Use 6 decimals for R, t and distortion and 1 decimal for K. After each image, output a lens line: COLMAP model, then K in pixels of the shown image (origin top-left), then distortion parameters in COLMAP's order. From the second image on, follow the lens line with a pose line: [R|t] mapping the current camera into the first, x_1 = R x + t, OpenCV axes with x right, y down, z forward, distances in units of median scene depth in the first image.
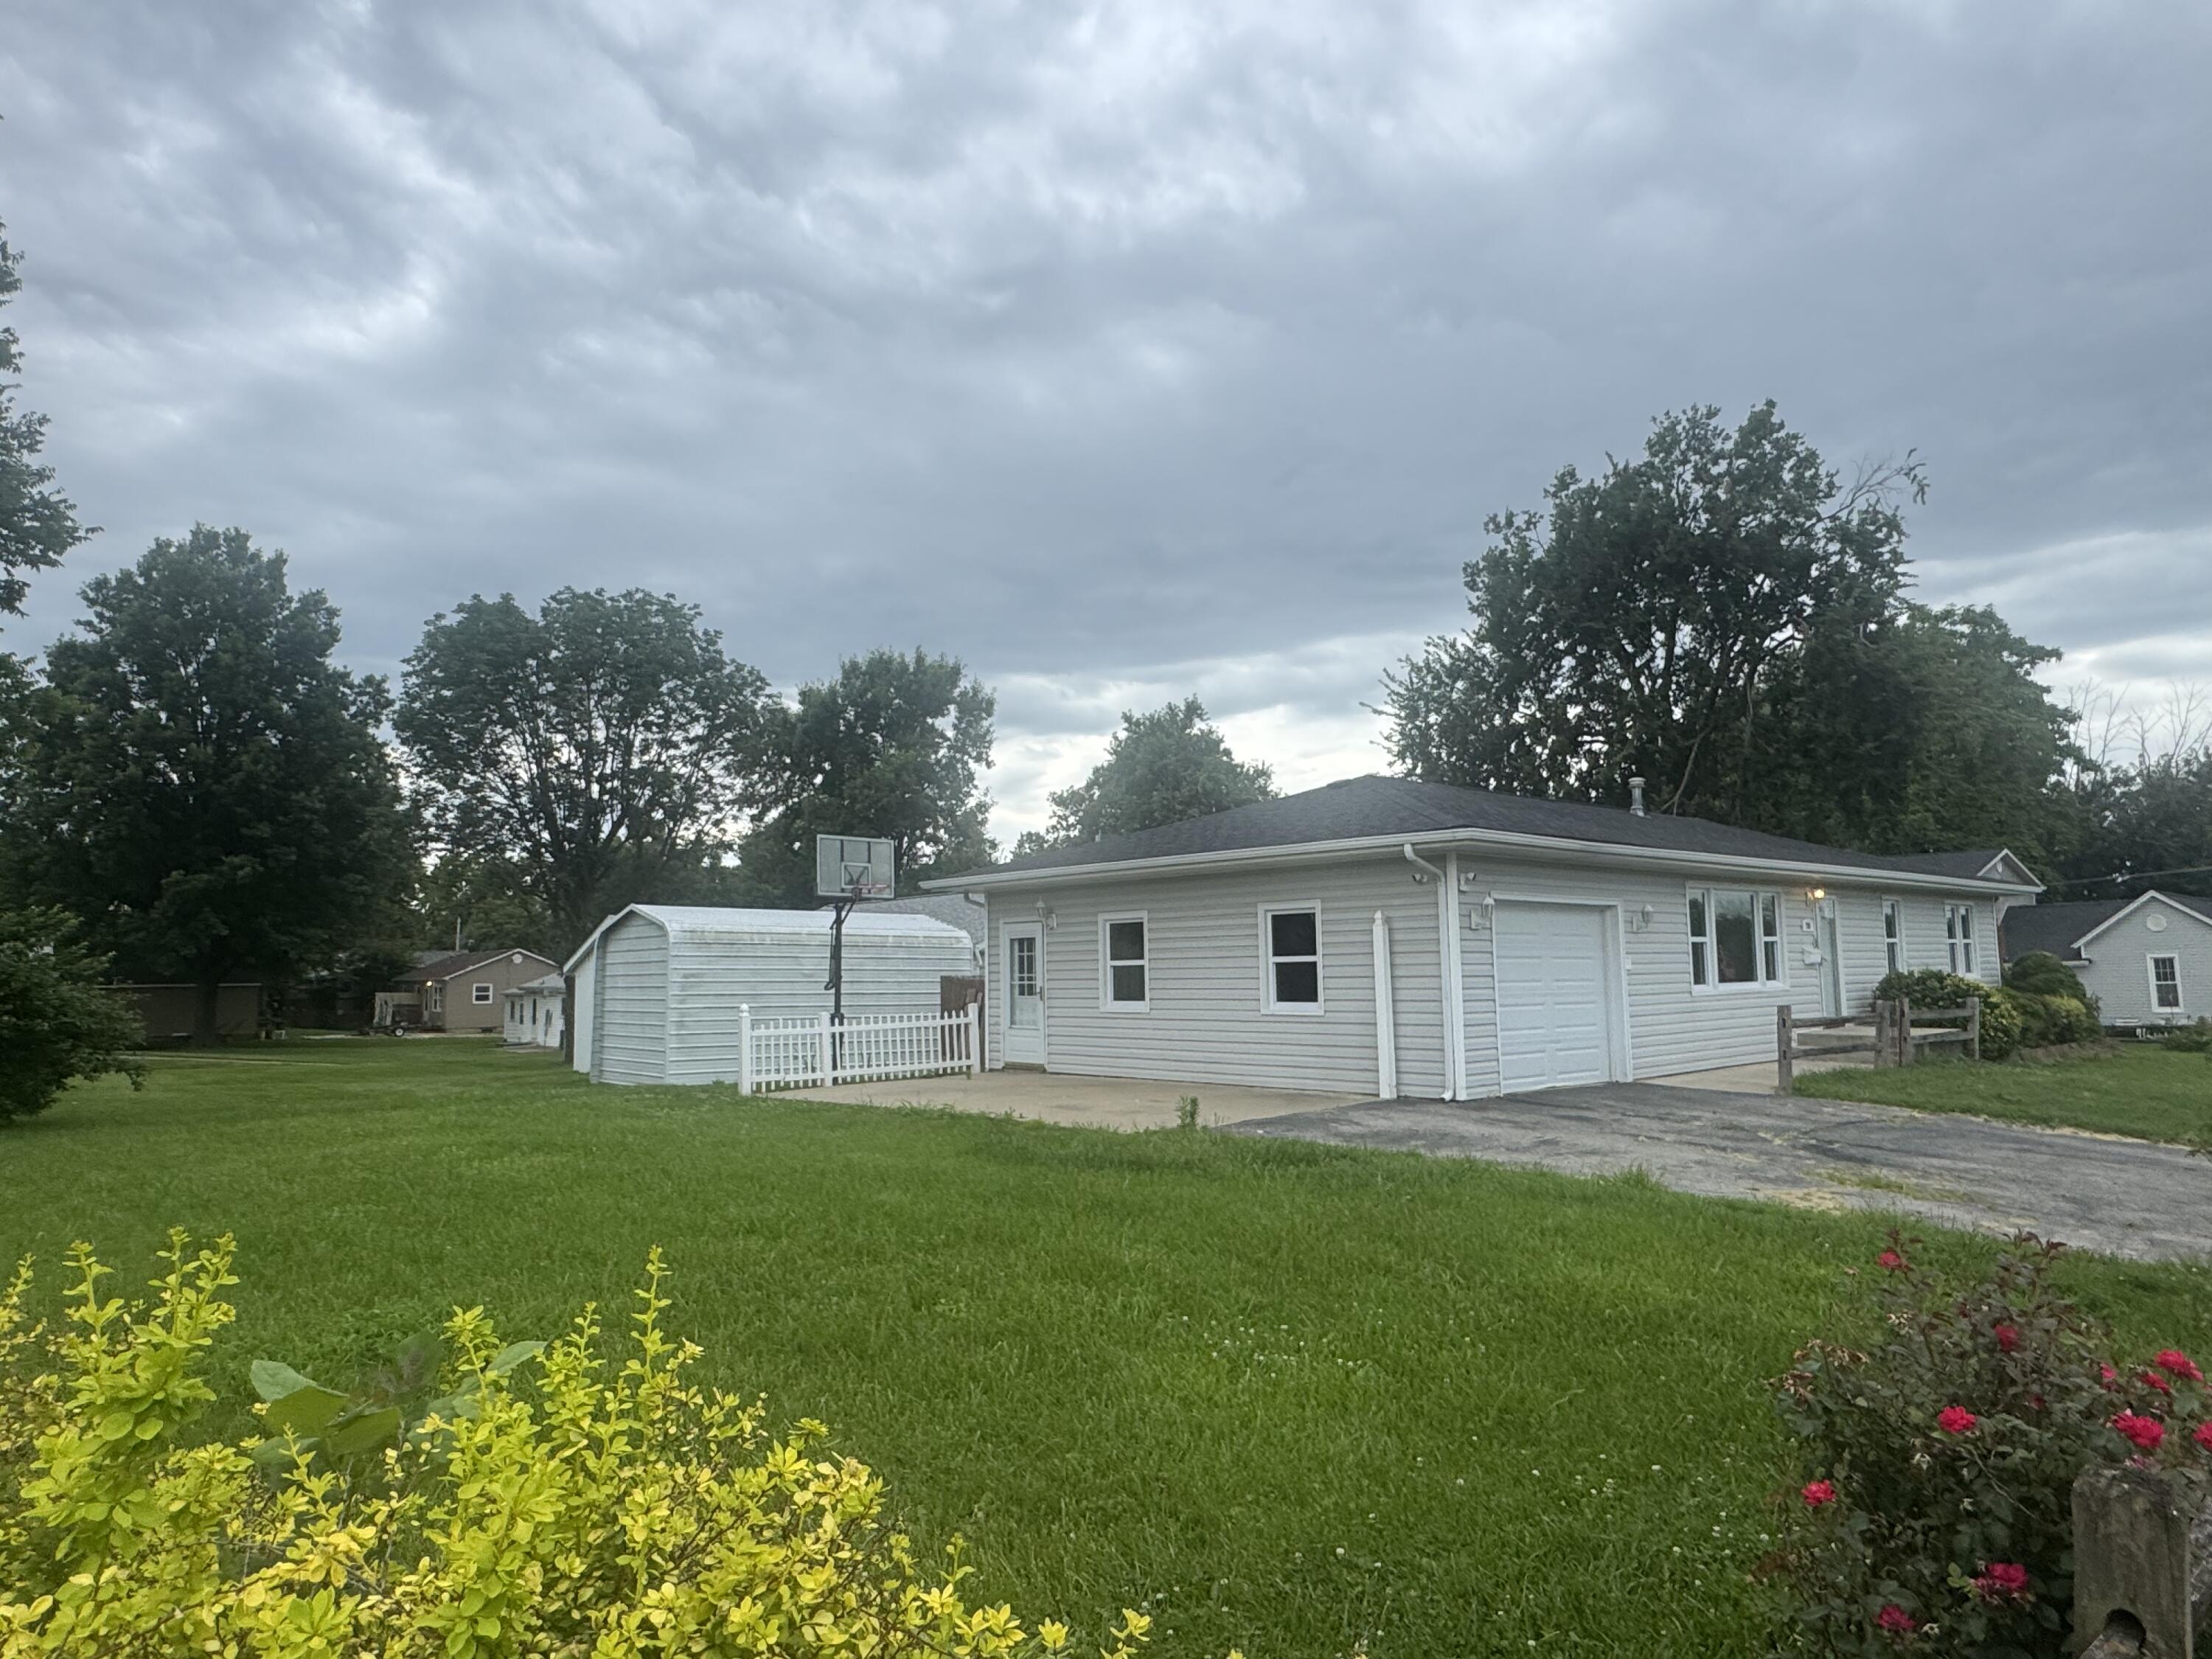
lens RADIAL K [[1371.5, 0, 1104.7], [0, 1371.5, 817.6], [0, 0, 1]] dist [0.002699, -0.000942]
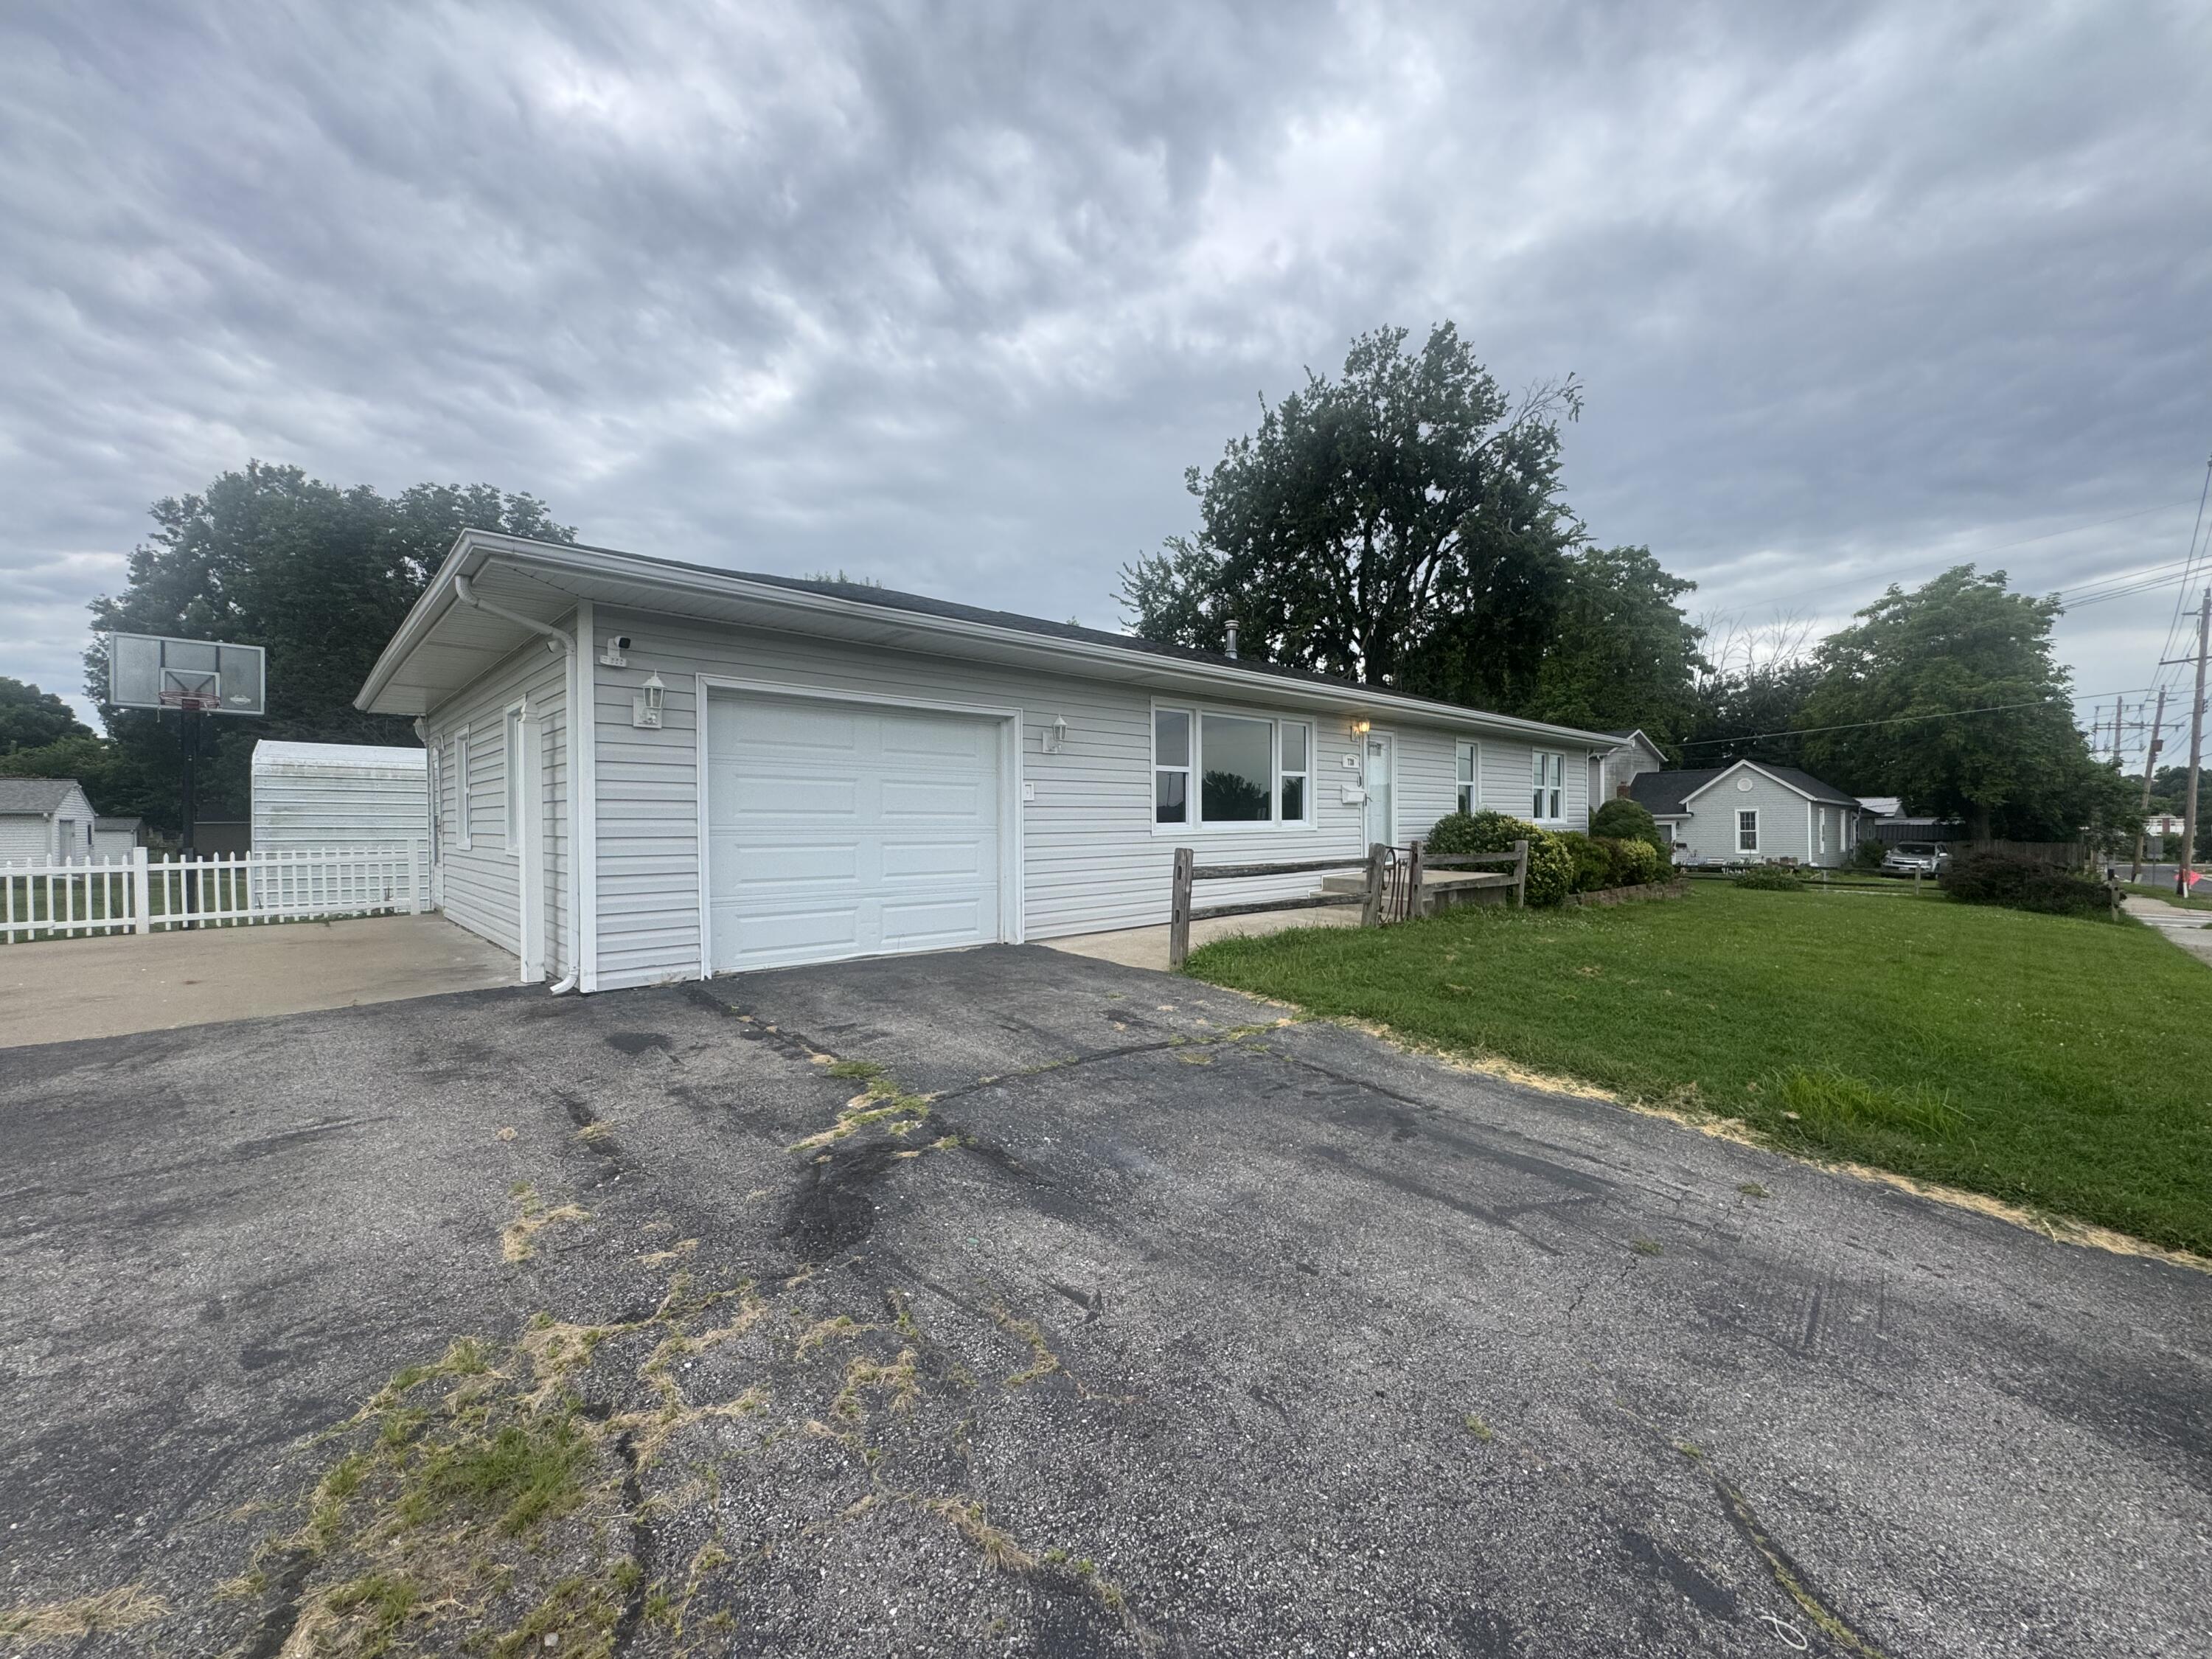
lens RADIAL K [[886.2, 0, 1106.8], [0, 886.2, 820.0], [0, 0, 1]] dist [-0.006207, 0.001588]
pose [[0.999781, 0.008485, 0.019110, 0.186380], [-0.010550, 0.993798, 0.110699, 0.029512], [-0.018052, -0.110876, 0.993670, 0.225060]]
